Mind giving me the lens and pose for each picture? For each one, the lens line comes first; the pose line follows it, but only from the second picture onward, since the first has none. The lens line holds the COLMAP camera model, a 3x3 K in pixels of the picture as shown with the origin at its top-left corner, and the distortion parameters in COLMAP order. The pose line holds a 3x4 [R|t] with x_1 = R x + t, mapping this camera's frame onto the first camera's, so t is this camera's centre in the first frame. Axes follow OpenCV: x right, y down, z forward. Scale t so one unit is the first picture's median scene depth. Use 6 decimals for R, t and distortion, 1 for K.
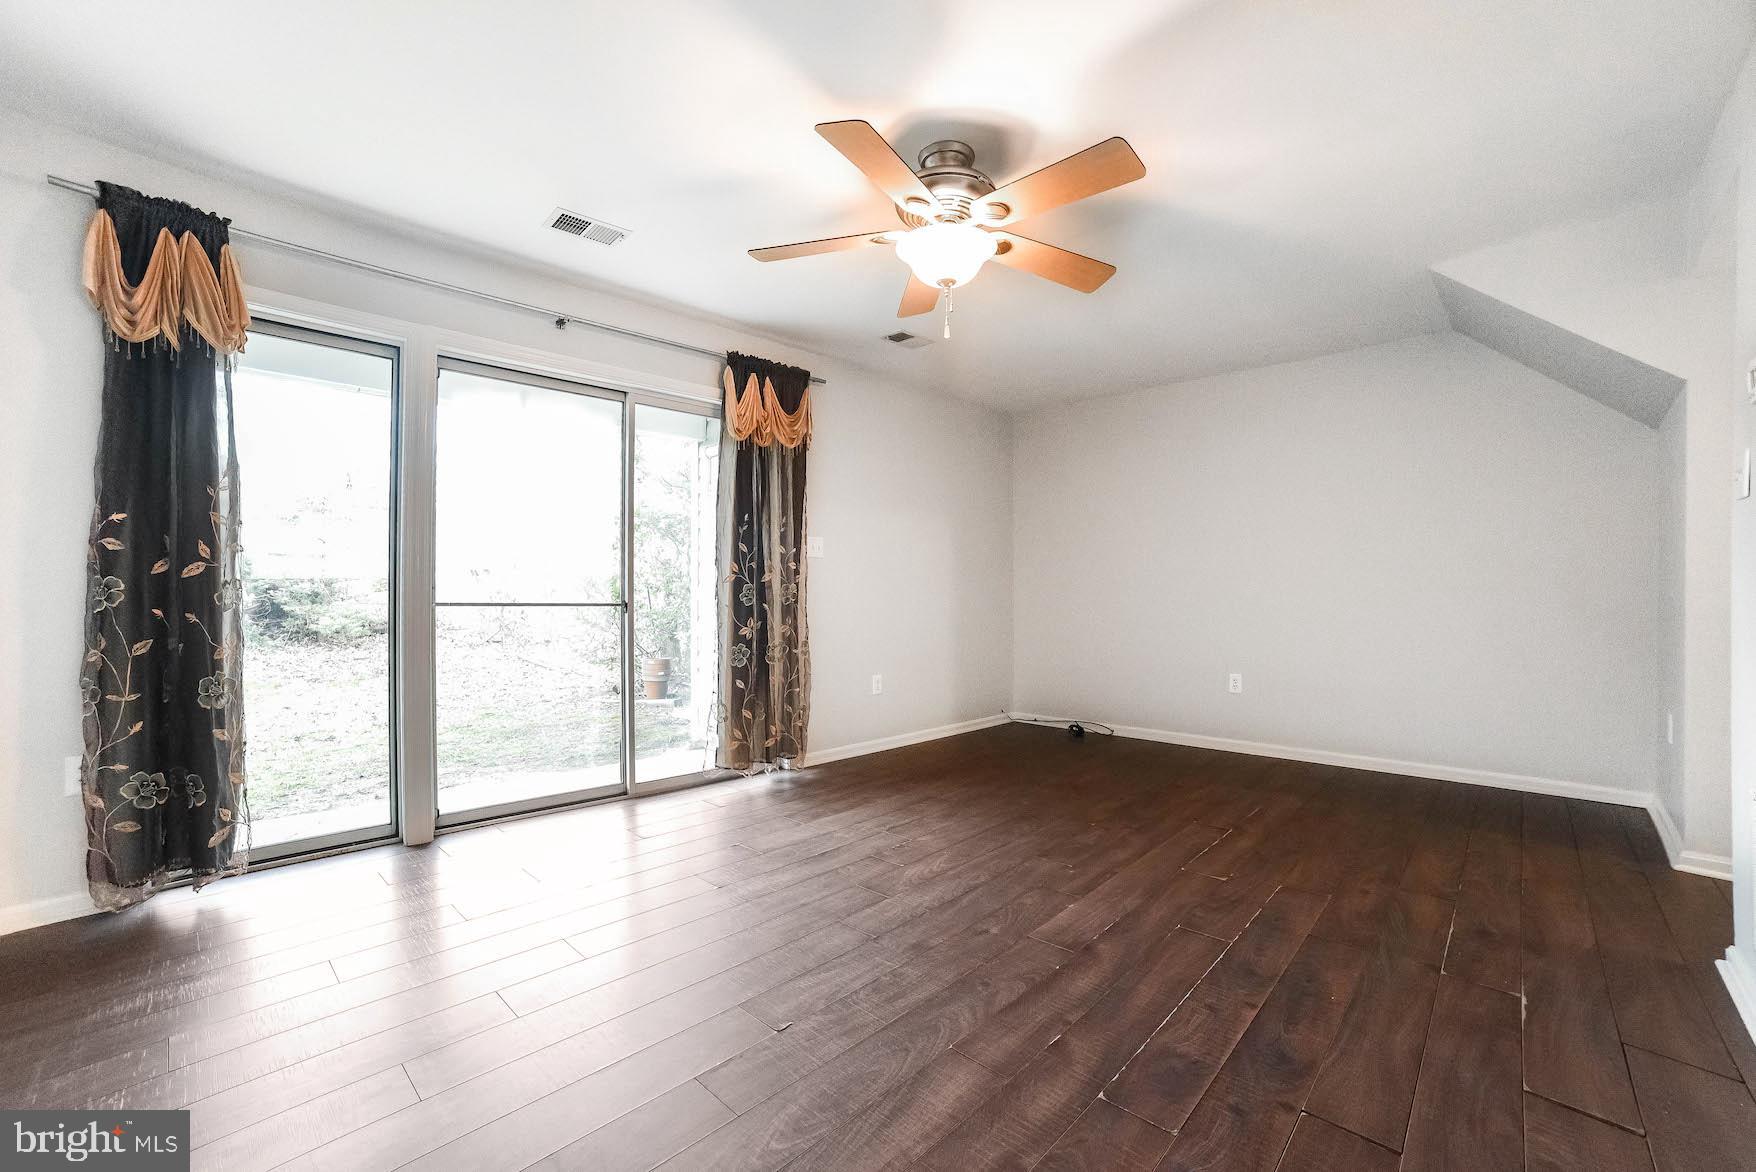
lens RADIAL K [[710.5, 0, 869.8], [0, 710.5, 585.9], [0, 0, 1]] dist [-0.088526, 0.032331]
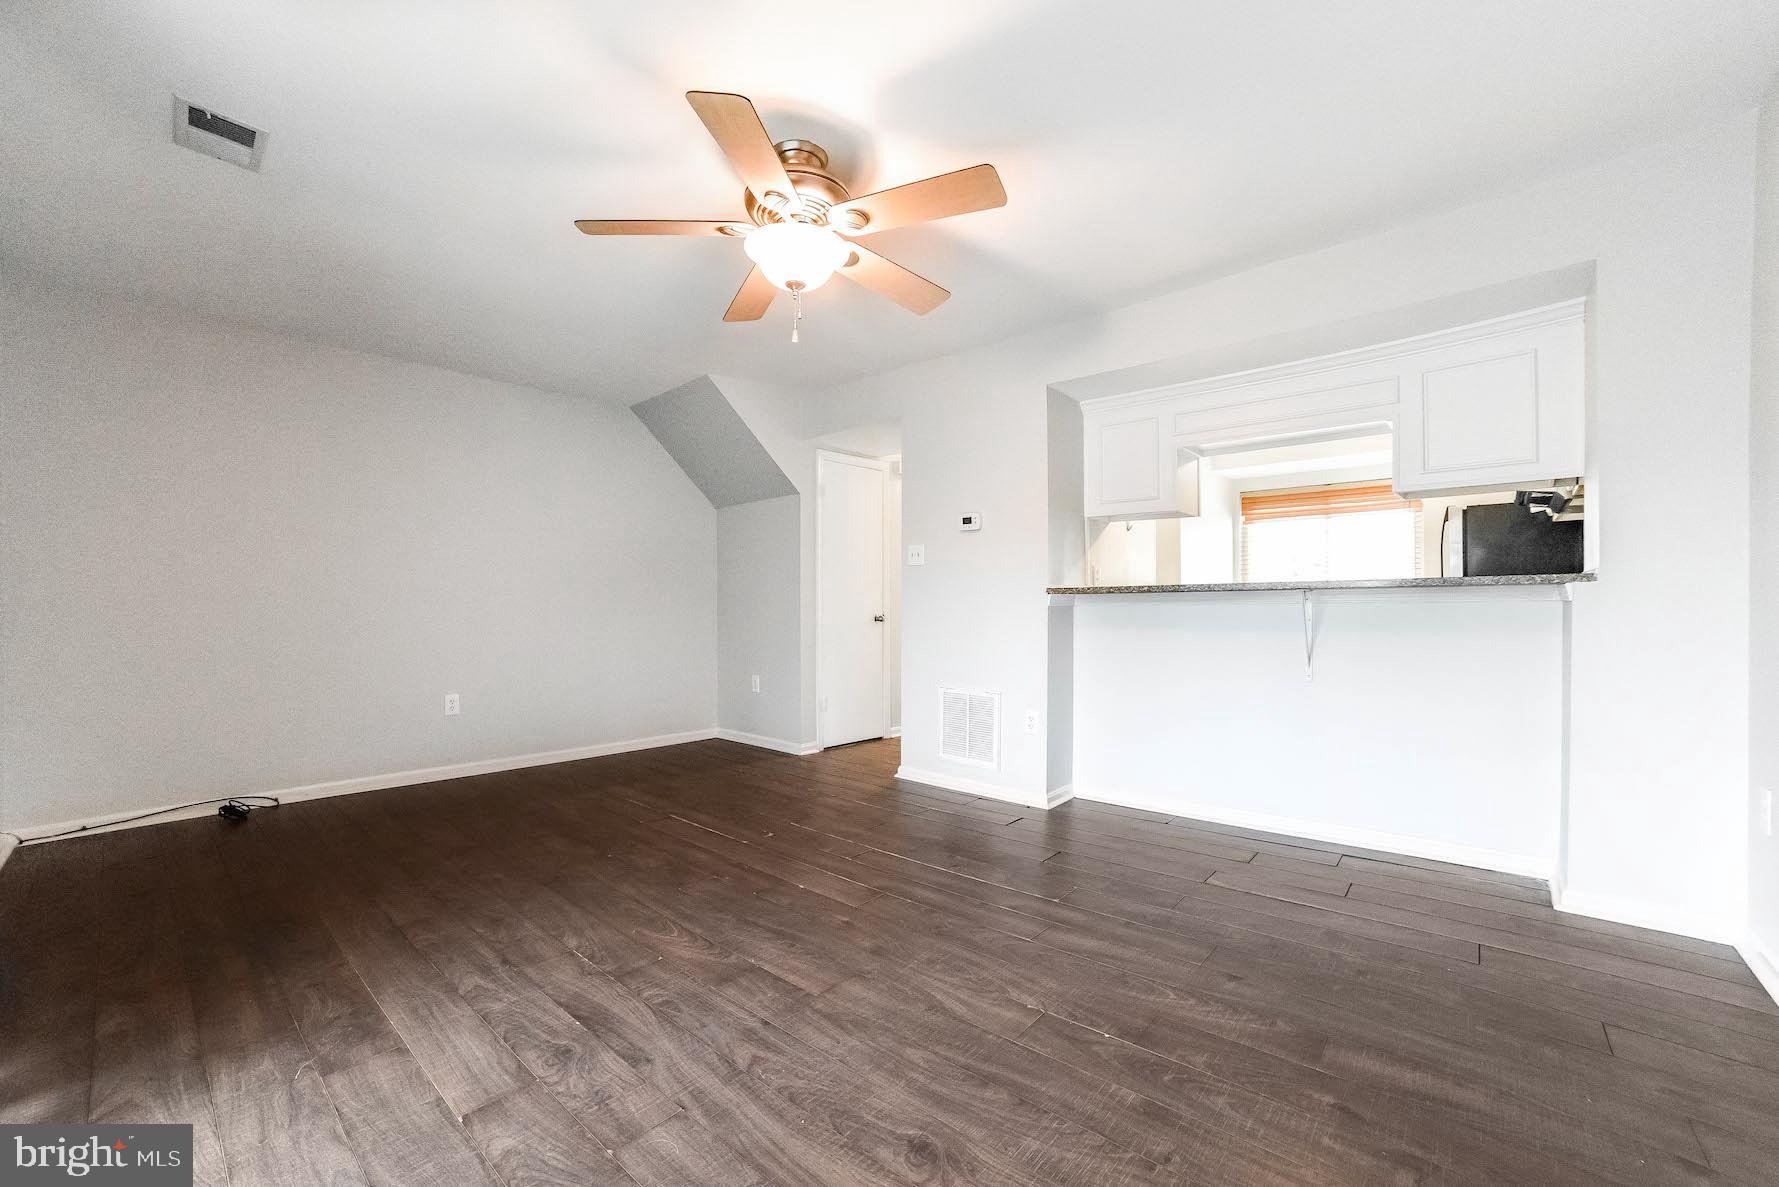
lens RADIAL K [[720.5, 0, 889.9], [0, 720.5, 607.8], [0, 0, 1]] dist [-0.089442, 0.033919]
pose [[-0.056099, 0.001707, 0.998424, -0.728525], [-0.008655, 0.999960, -0.002196, 0.014838], [-0.998388, -0.008765, -0.056082, 0.790952]]
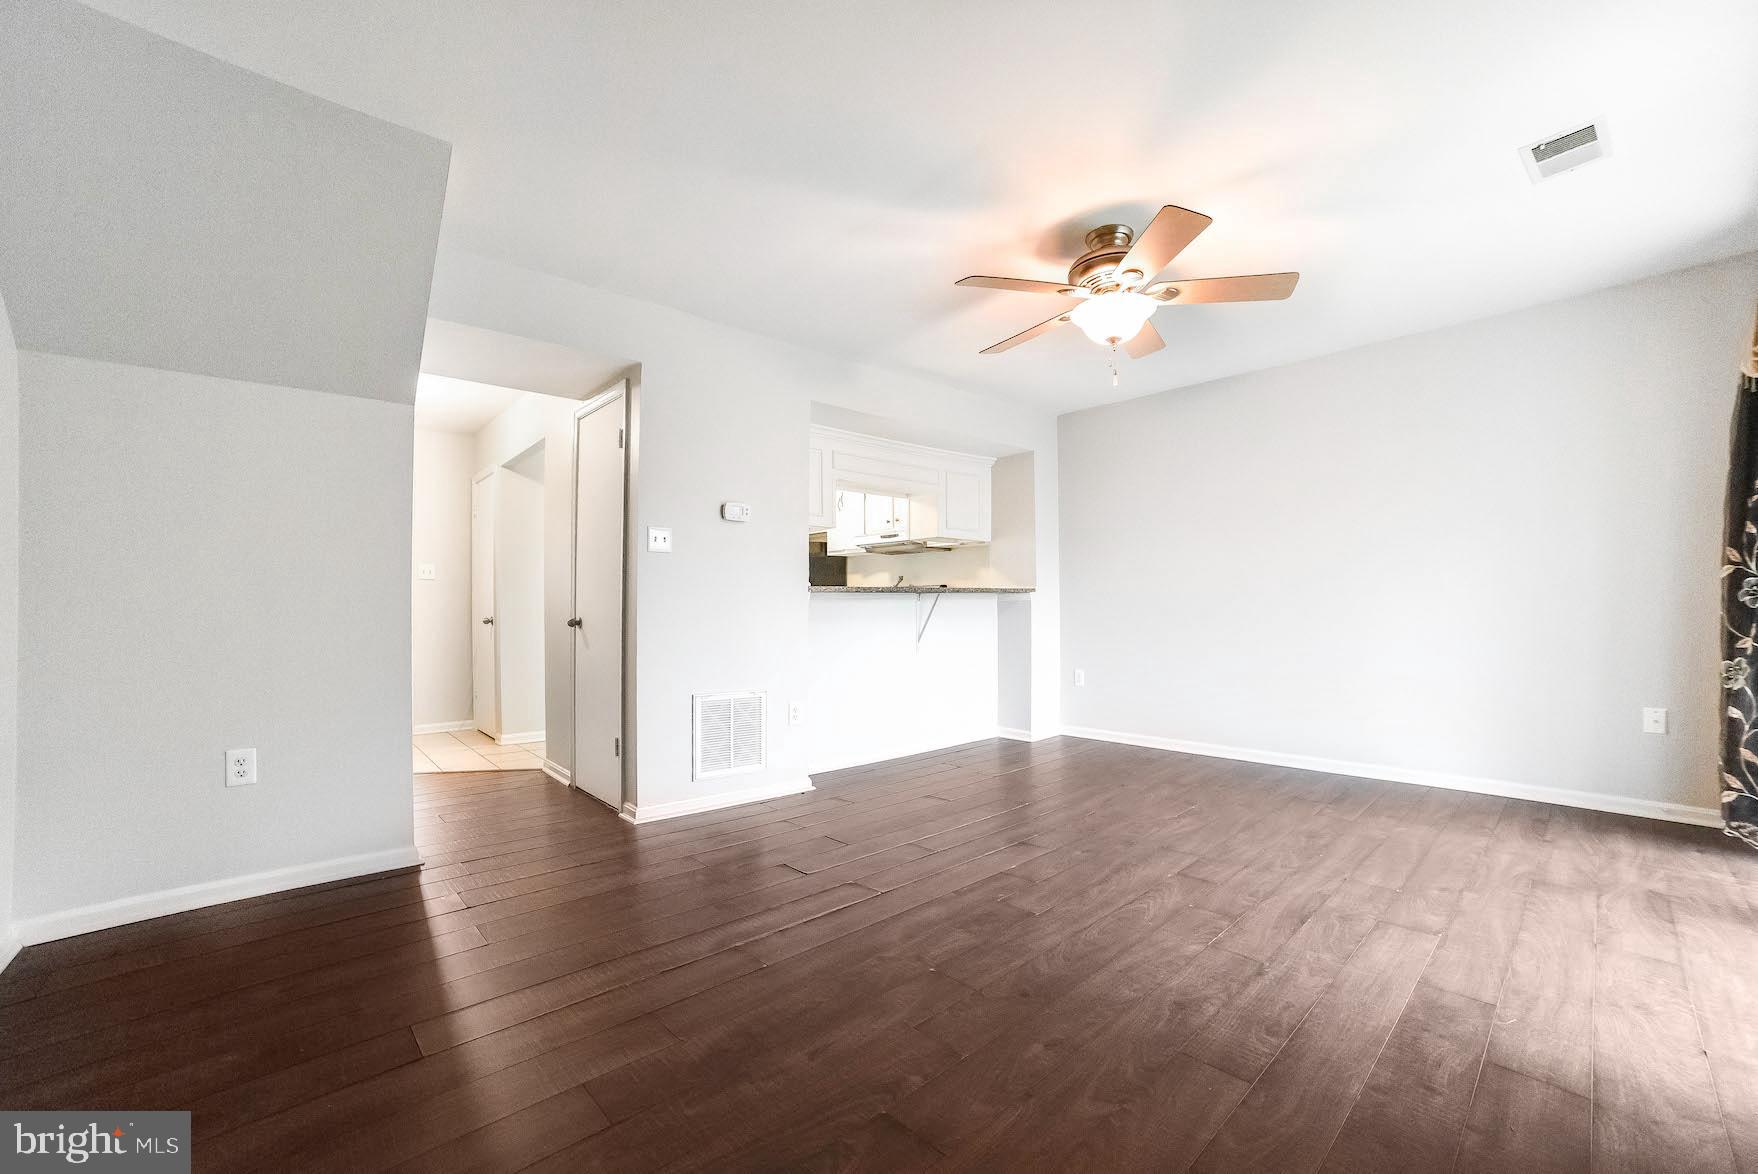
lens RADIAL K [[712.0, 0, 879.4], [0, 712.0, 601.1], [0, 0, 1]] dist [-0.089442, 0.033919]
pose [[-0.998507, 0.011959, 0.053296, 0.381170], [0.010996, 0.999772, -0.018327, 0.030485], [-0.053503, -0.017713, -0.998411, 1.873968]]
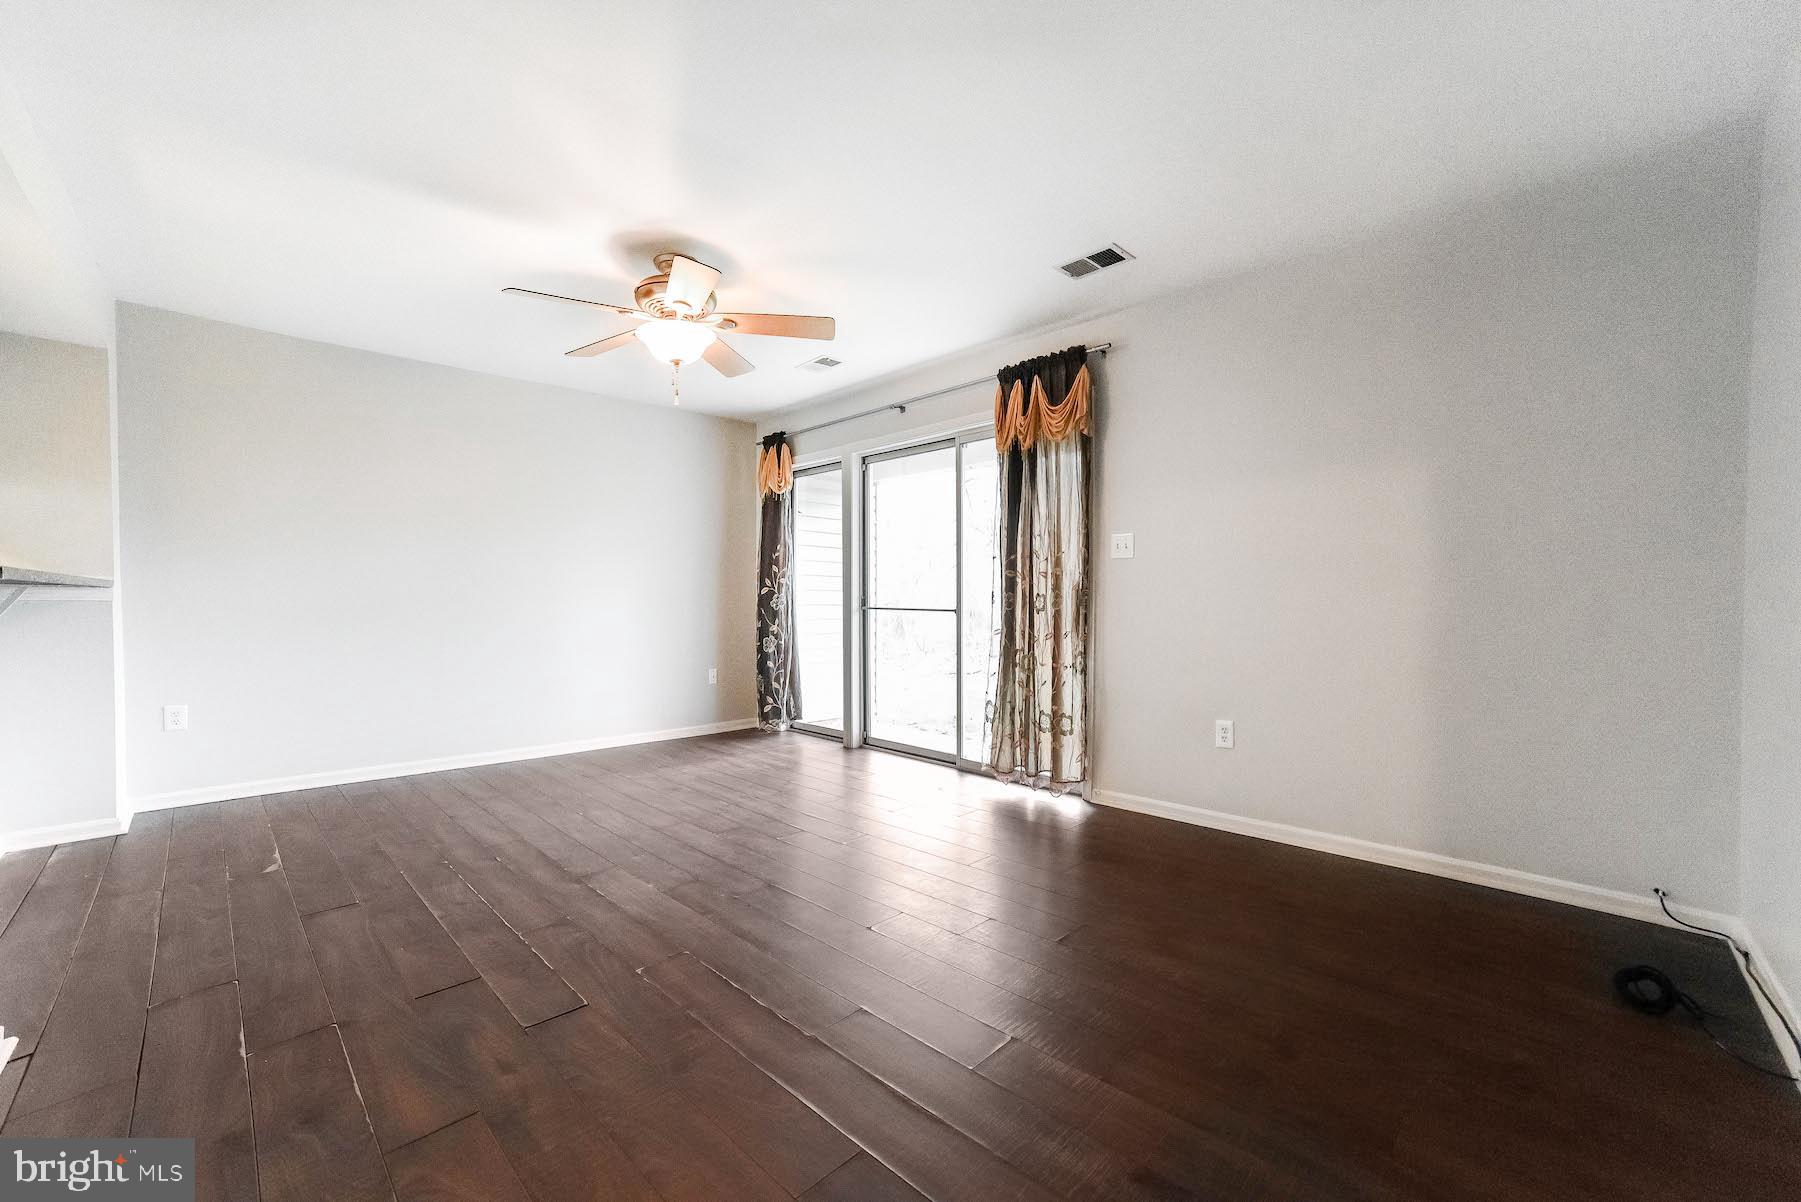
lens RADIAL K [[705.5, 0, 900.5], [0, 705.5, 601.0], [0, 0, 1]] dist [-0.089097, 0.029329]
pose [[0.008273, 0.000480, -0.999966, 1.183328], [0.010479, 0.999945, 0.000567, 0.011328], [0.999911, -0.010484, 0.008268, 1.189320]]
